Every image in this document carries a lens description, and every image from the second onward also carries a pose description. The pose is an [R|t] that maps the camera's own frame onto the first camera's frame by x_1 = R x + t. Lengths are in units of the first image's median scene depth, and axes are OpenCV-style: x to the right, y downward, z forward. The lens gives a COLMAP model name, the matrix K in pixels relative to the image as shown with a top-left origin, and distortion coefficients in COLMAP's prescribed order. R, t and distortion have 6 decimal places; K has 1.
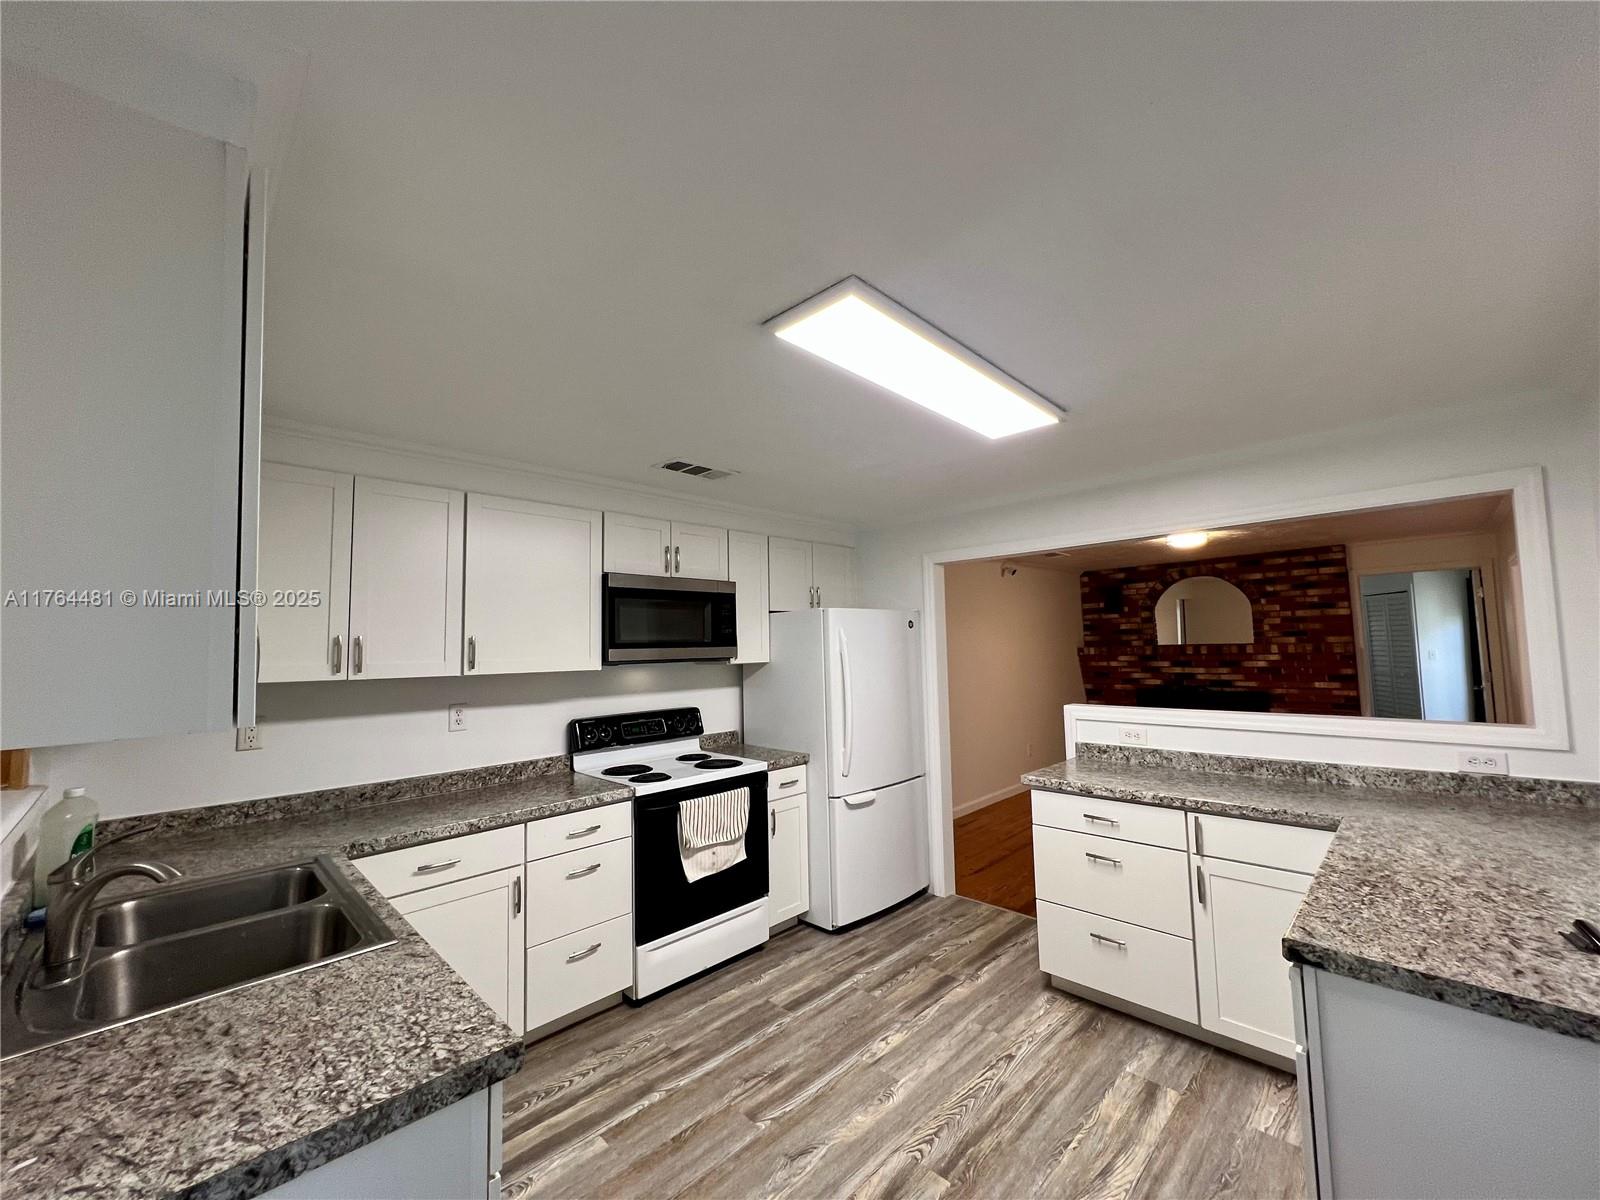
lens RADIAL K [[642.6, 0, 797.4], [0, 642.6, 600.3], [0, 0, 1]] dist [-0.001244, 0.000511]
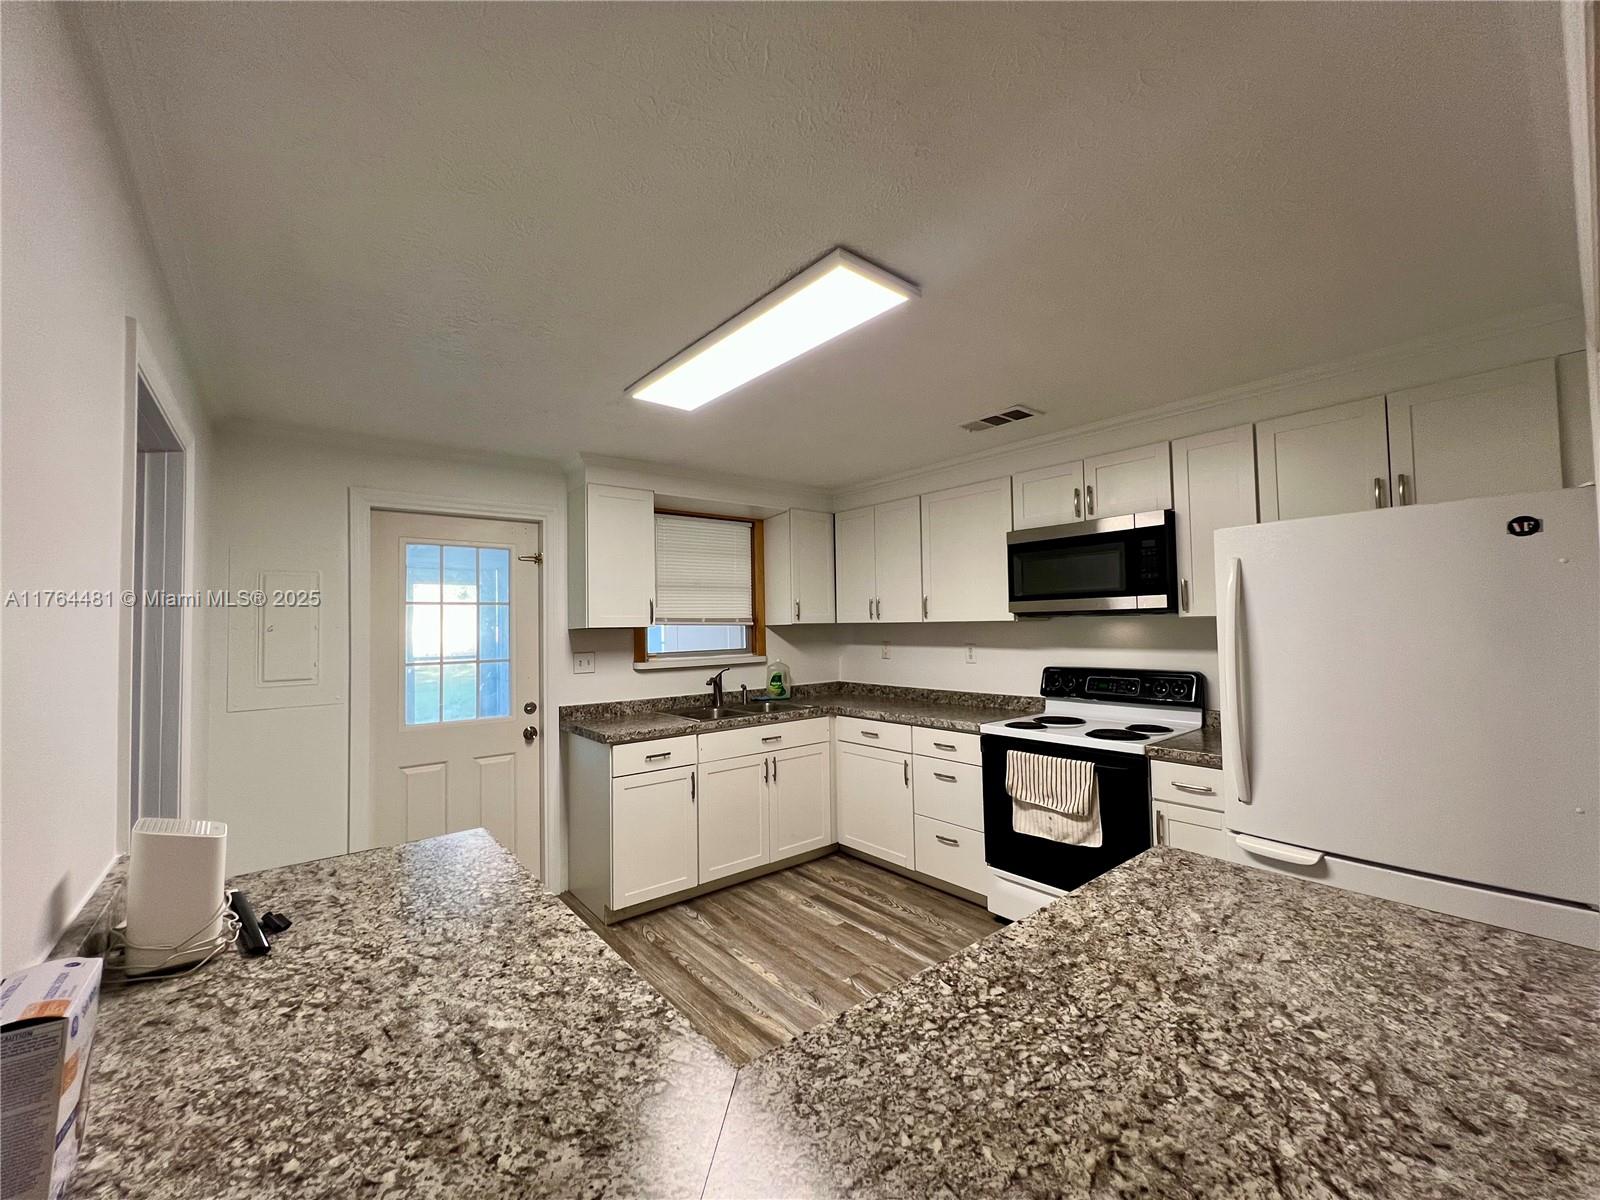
lens RADIAL K [[642.6, 0, 800.5], [0, 642.6, 598.8], [0, 0, 1]] dist [-0.001244, 0.000511]
pose [[-0.110458, -0.020176, -0.993676, 1.000419], [0.089762, 0.995506, -0.030191, 0.085930], [0.989819, -0.092529, -0.108151, 0.916630]]
